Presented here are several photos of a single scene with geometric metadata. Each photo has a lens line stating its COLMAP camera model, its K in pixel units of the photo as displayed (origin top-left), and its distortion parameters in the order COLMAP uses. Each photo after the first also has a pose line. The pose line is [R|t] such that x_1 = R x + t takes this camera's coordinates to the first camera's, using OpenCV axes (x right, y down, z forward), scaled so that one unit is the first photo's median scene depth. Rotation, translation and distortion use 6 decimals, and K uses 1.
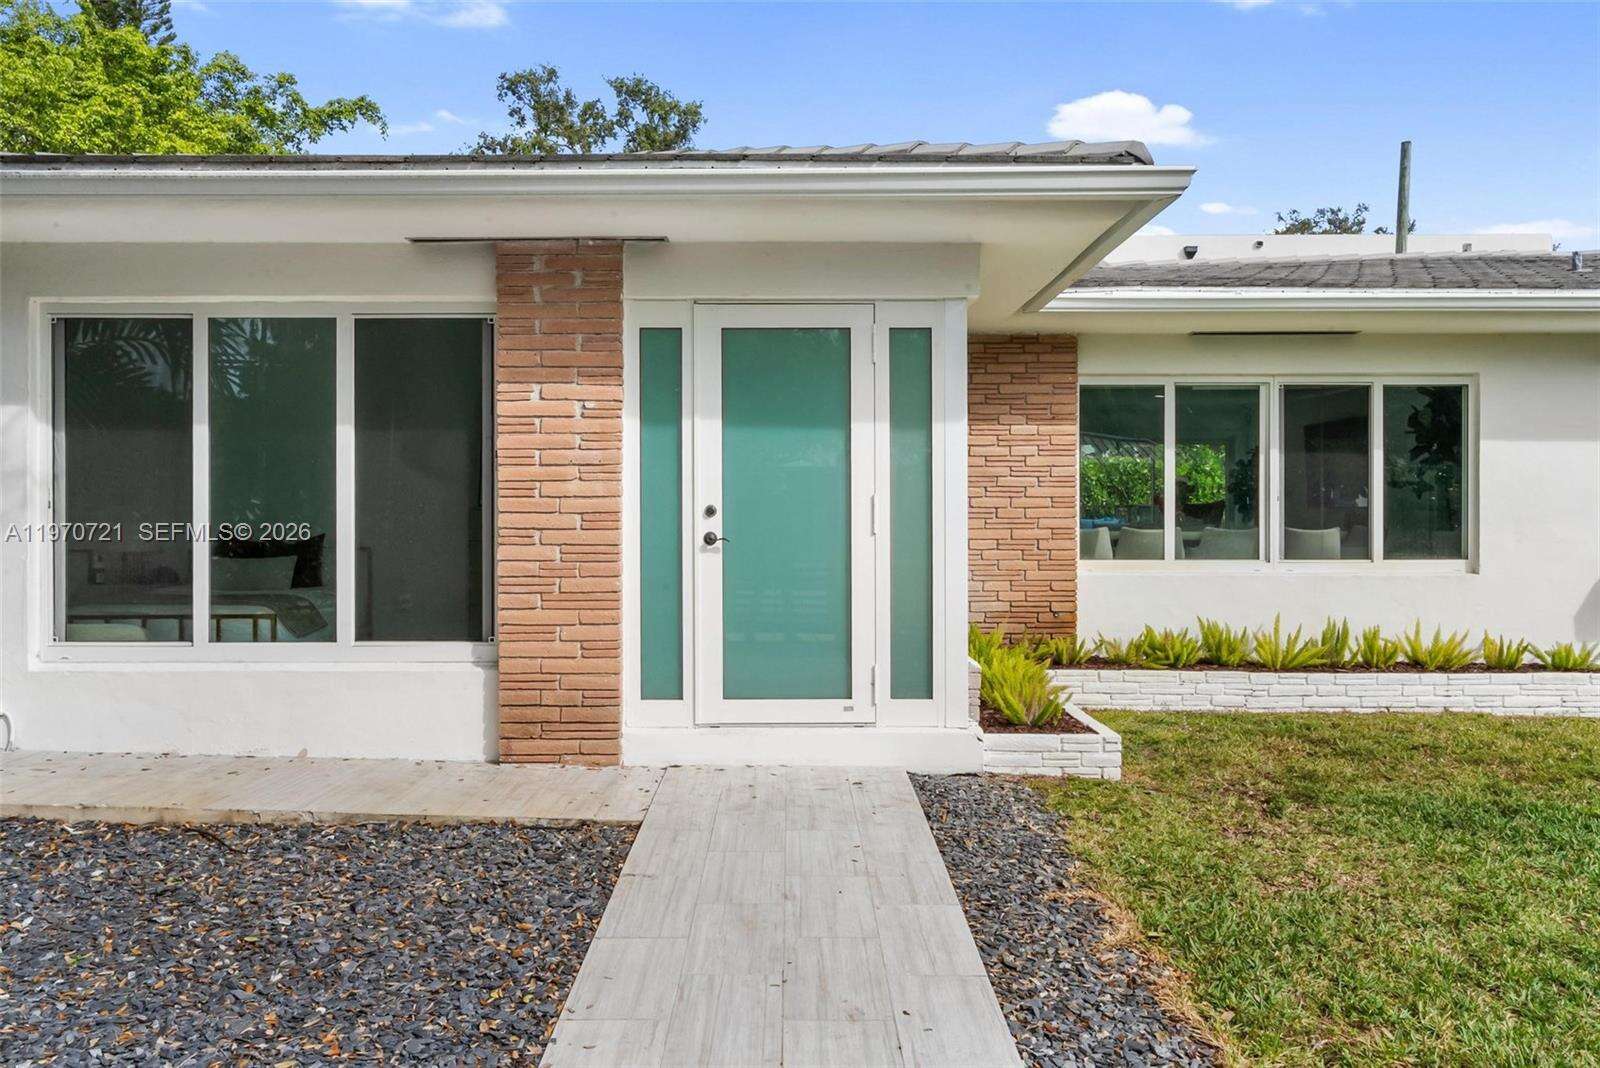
lens RADIAL K [[1275.3, 0, 802.8], [0, 1275.3, 493.0], [0, 0, 1]] dist [0.017255, -0.005046]
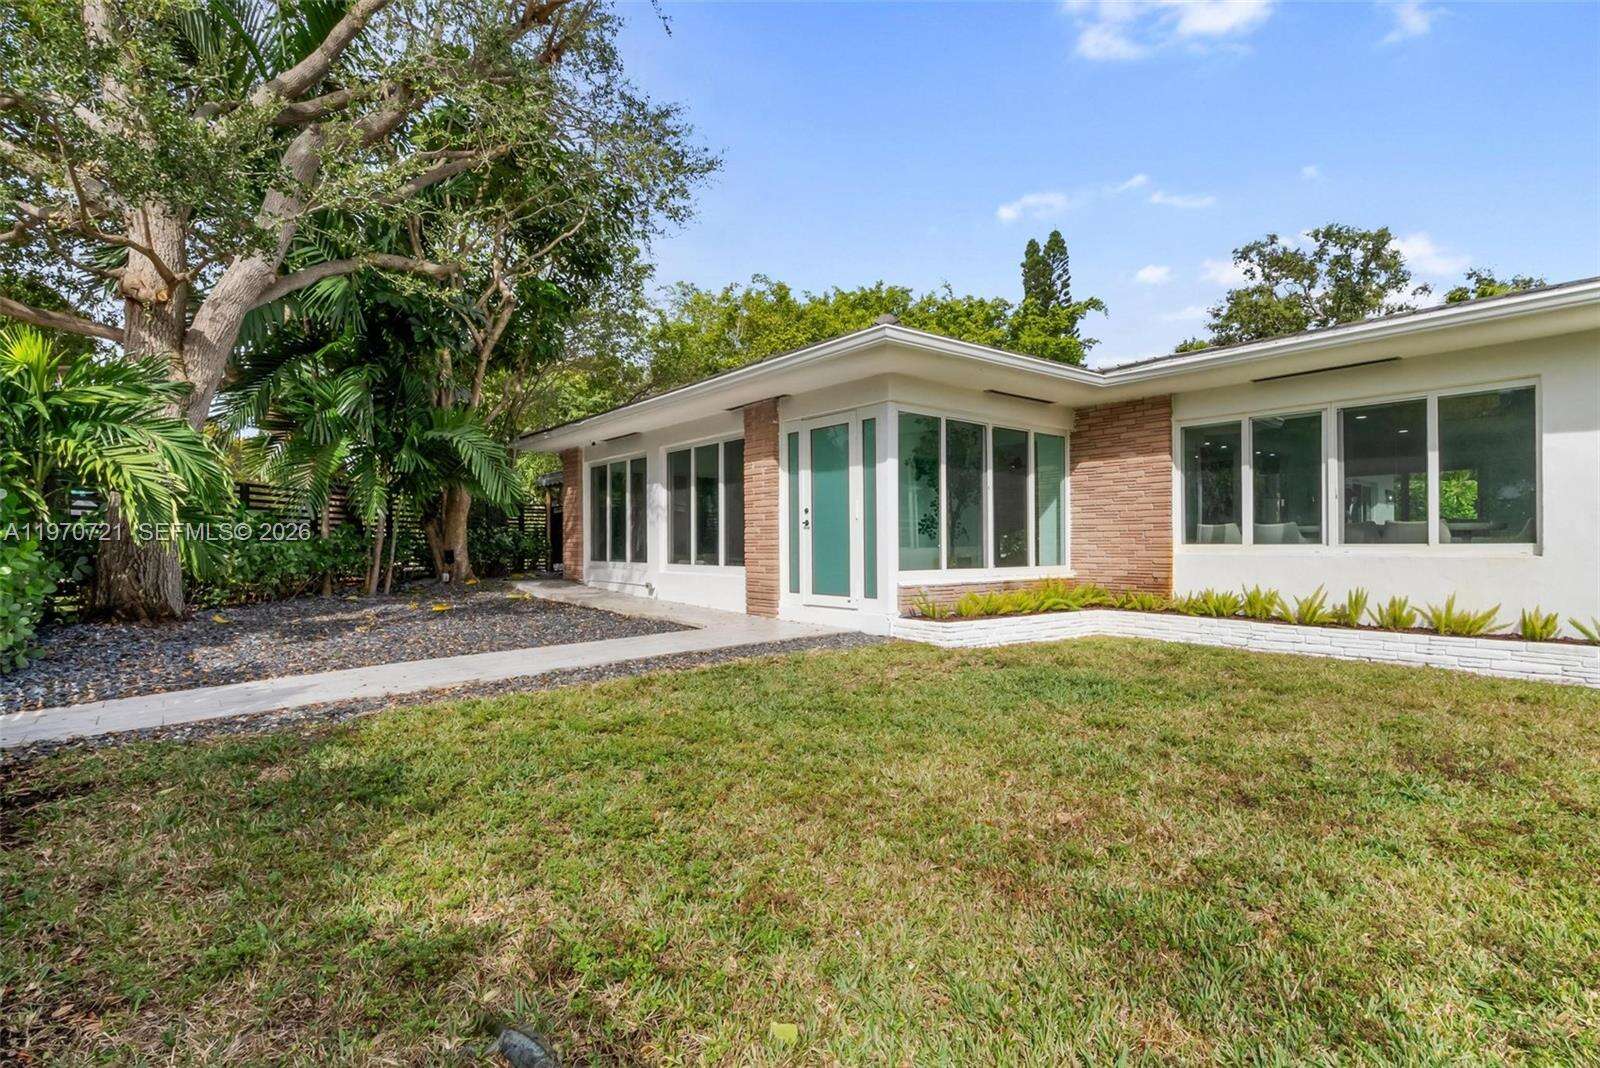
lens RADIAL K [[771.8, 0, 801.0], [0, 771.8, 540.4], [0, 0, 1]] dist [0.003270, 0.000627]
pose [[0.629303, -0.004608, -0.777147, 0.651185], [0.010793, 0.999938, 0.002811, 0.041382], [0.777085, -0.010157, 0.629313, 0.085162]]
